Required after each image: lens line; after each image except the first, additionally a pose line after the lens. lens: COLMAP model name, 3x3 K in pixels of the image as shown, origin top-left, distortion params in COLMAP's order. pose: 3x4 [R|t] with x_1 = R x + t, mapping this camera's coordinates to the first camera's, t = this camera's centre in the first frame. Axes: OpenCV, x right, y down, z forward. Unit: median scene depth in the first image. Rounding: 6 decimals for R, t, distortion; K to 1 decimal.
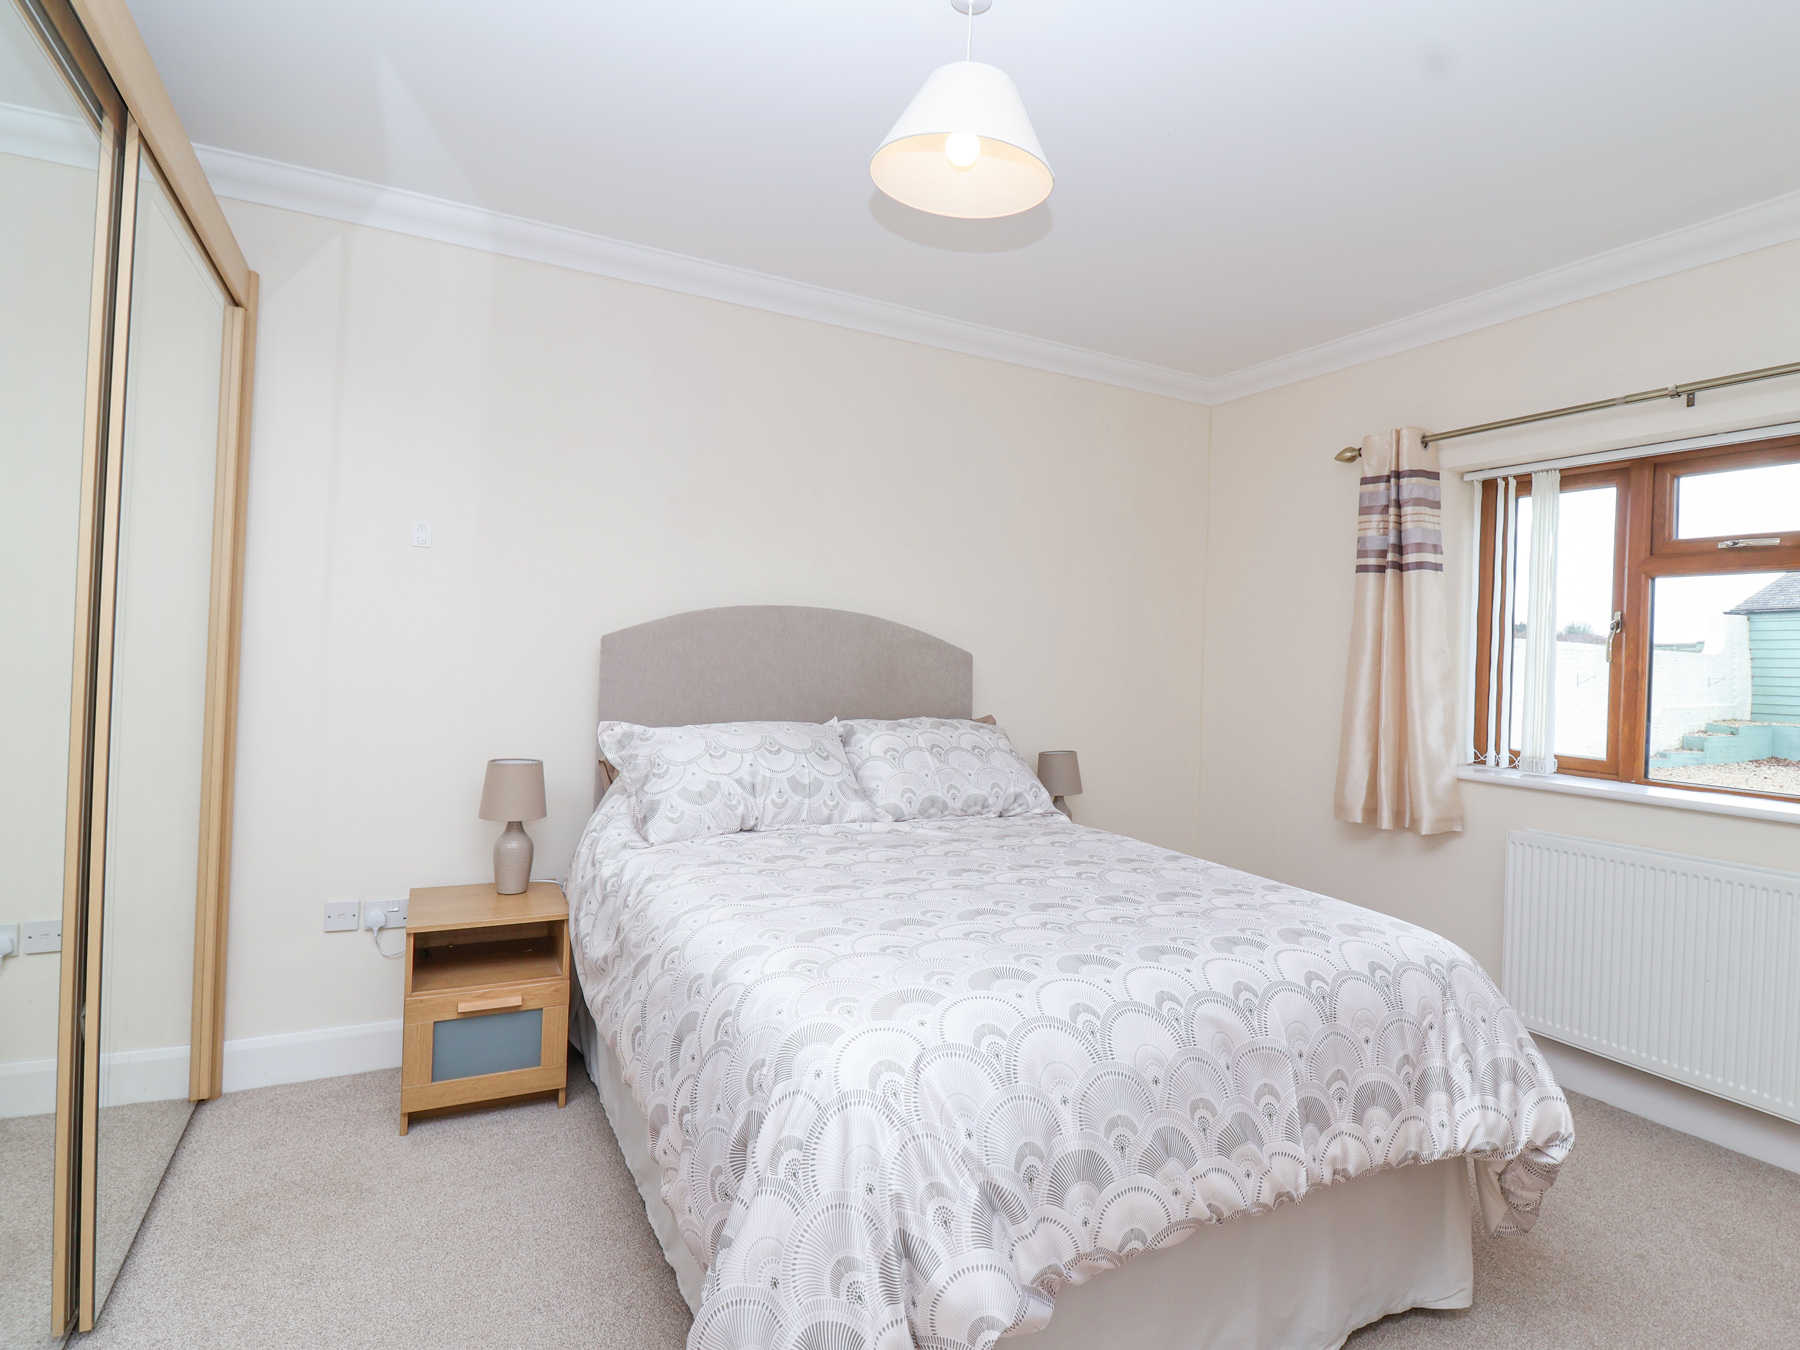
lens RADIAL K [[941.8, 0, 903.9], [0, 941.8, 670.0], [0, 0, 1]] dist [-0.001771, -0.009669]
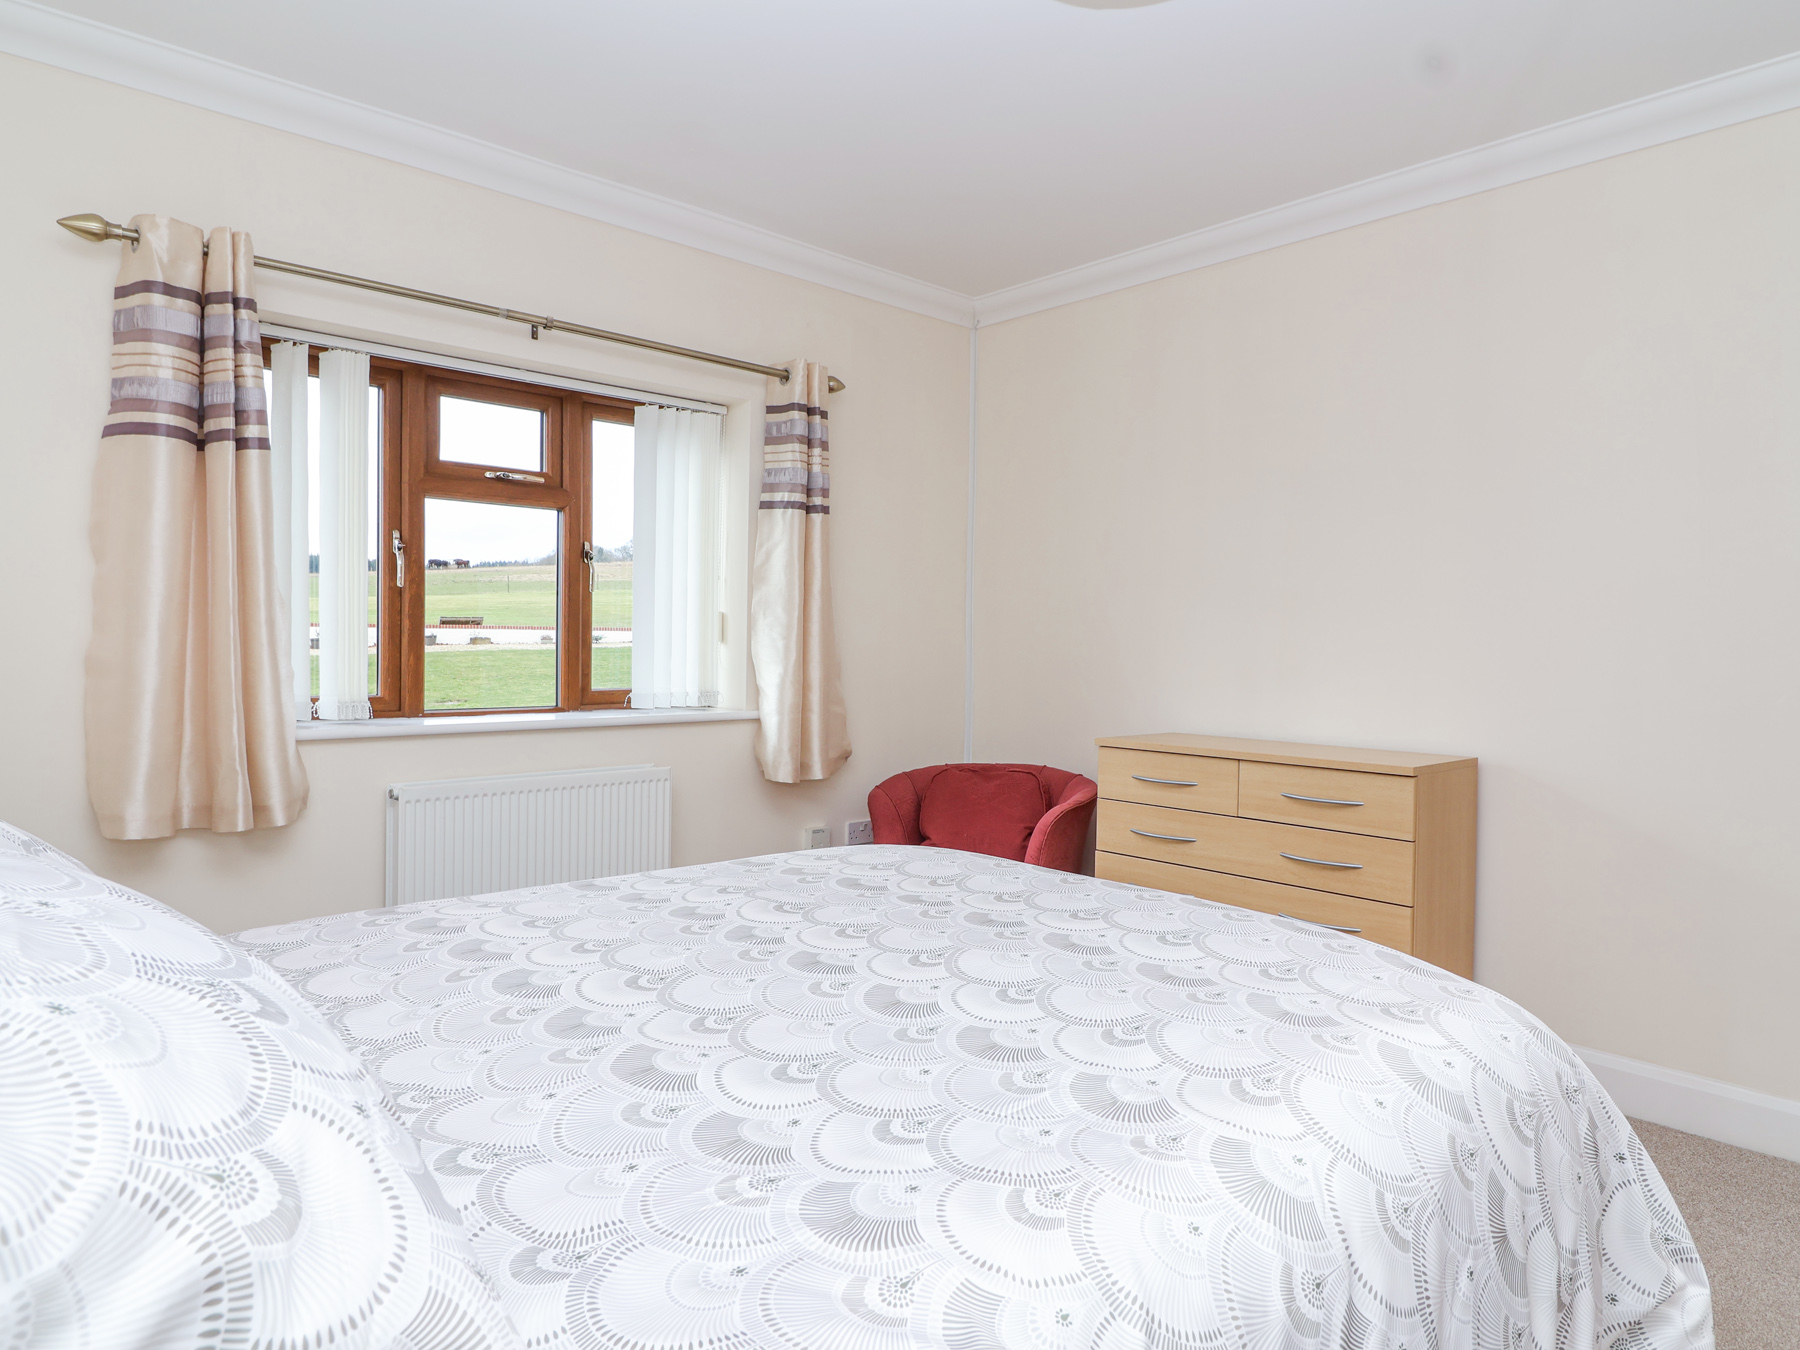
lens RADIAL K [[1166.9, 0, 898.2], [0, 1166.9, 682.5], [0, 0, 1]] dist [-0.009771, -0.002283]
pose [[-0.227150, -0.083592, 0.970266, -0.459065], [-0.036395, 0.996342, 0.077319, -0.020424], [-0.973180, -0.017750, -0.229361, 0.812178]]
